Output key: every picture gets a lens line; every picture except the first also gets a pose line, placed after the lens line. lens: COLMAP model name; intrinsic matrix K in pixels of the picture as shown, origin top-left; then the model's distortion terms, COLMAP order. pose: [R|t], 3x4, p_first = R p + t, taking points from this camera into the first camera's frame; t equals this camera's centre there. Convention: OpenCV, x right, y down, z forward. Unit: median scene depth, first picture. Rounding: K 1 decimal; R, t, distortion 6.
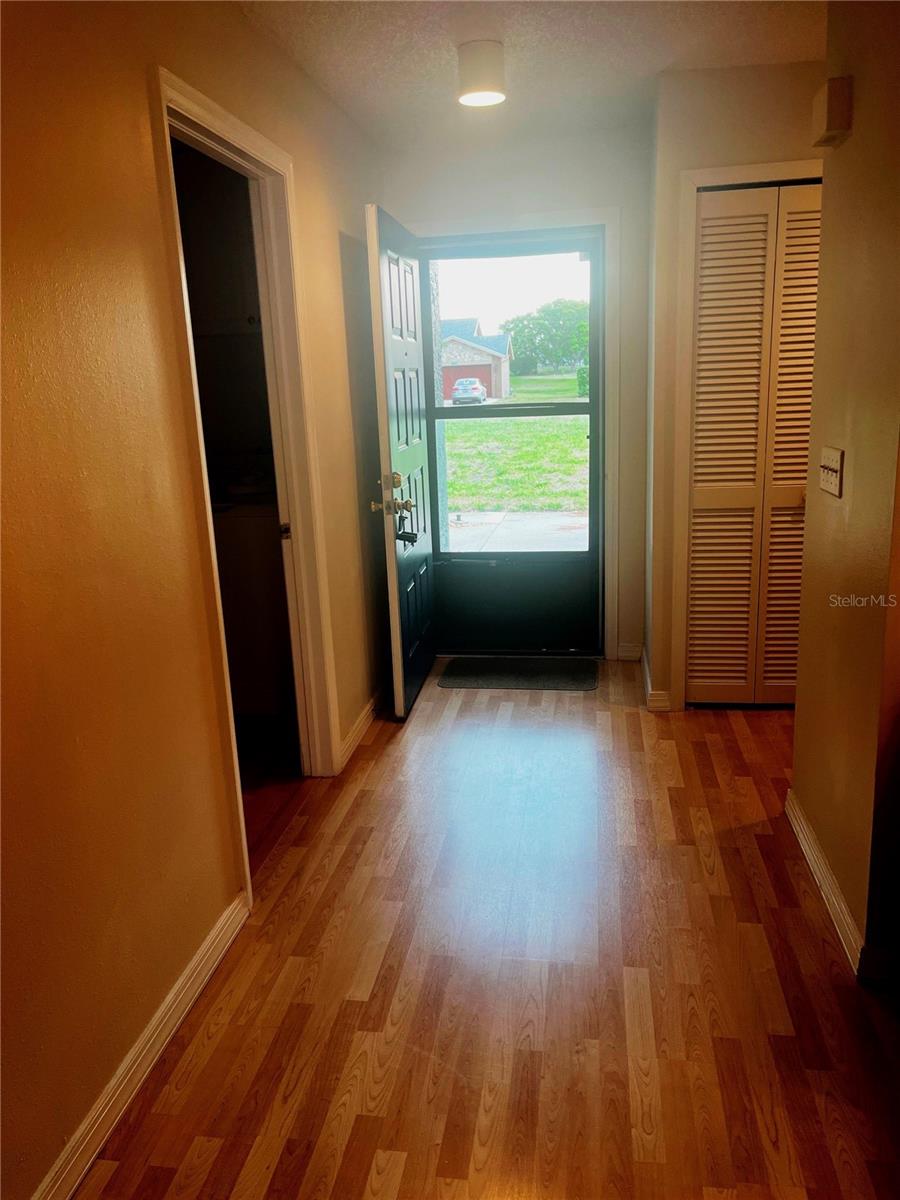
lens RADIAL K [[910.0, 0, 450.0], [0, 910.0, 600.0], [0, 0, 1]] dist [0.041660, 0.001932]
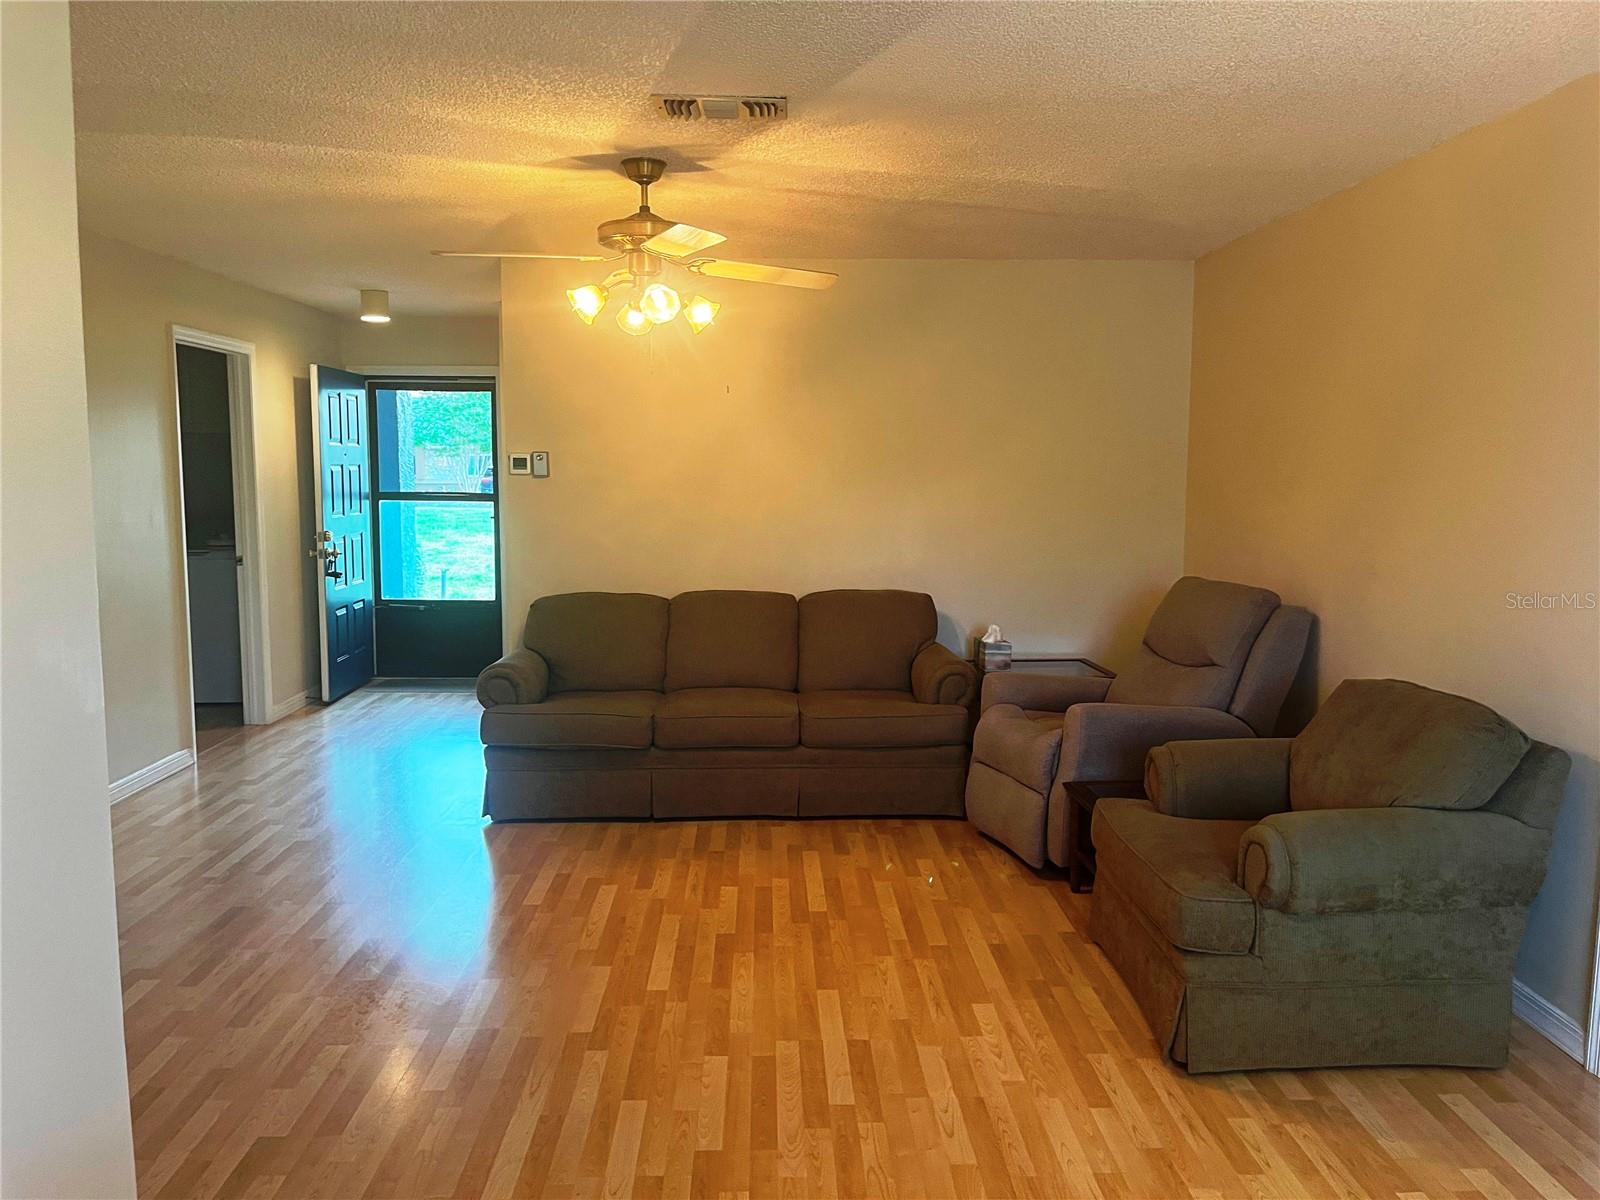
lens RADIAL K [[1213.3, 0, 800.0], [0, 1213.3, 600.0], [0, 0, 1]] dist [0.041660, 0.001932]
pose [[0.981790, 0.029685, 0.187634, 0.325429], [-0.004125, 0.990814, -0.135166, 0.236533], [-0.189923, 0.131930, 0.972895, -1.070876]]
